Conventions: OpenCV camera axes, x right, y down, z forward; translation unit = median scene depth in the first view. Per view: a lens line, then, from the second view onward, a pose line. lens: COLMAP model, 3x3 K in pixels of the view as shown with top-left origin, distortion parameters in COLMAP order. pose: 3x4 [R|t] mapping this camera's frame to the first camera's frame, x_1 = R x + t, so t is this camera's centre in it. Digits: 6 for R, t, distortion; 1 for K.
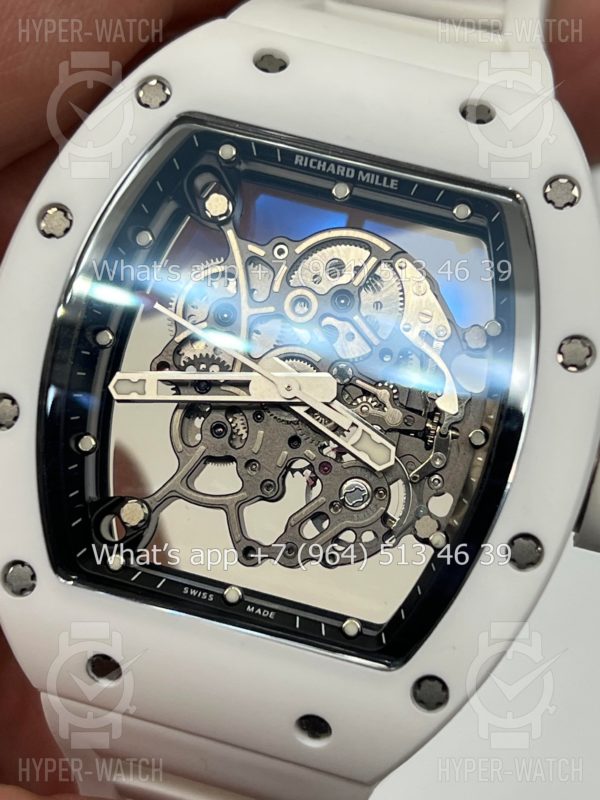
lens RADIAL K [[1835.3, 0, 300.0], [0, 1835.3, 400.0], [0, 0, 1]] dist [0.256750, -0.688376]
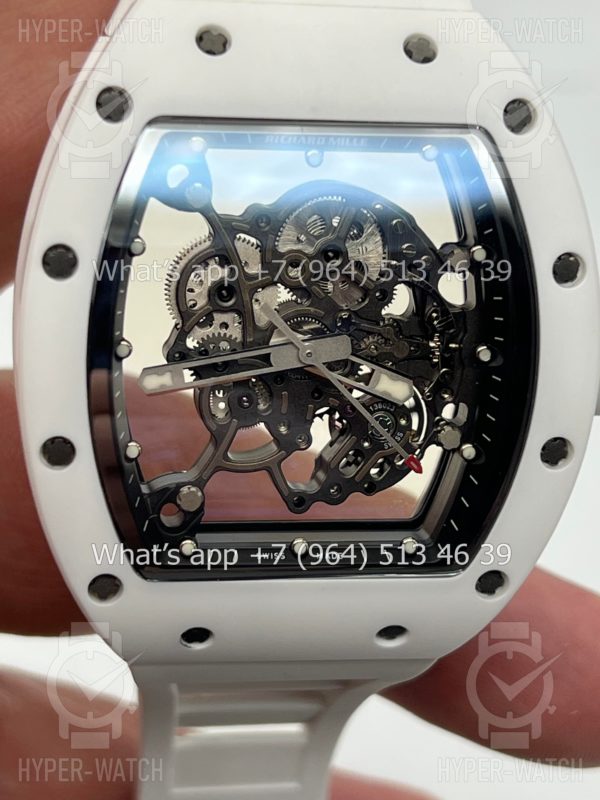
lens RADIAL K [[1835.3, 0, 300.0], [0, 1835.3, 400.0], [0, 0, 1]] dist [0.256750, -0.688376]
pose [[0.935612, -0.276042, 0.220072, -0.249476], [0.197049, 0.925574, 0.323240, -0.323376], [-0.292920, -0.259062, 0.920372, 0.016611]]
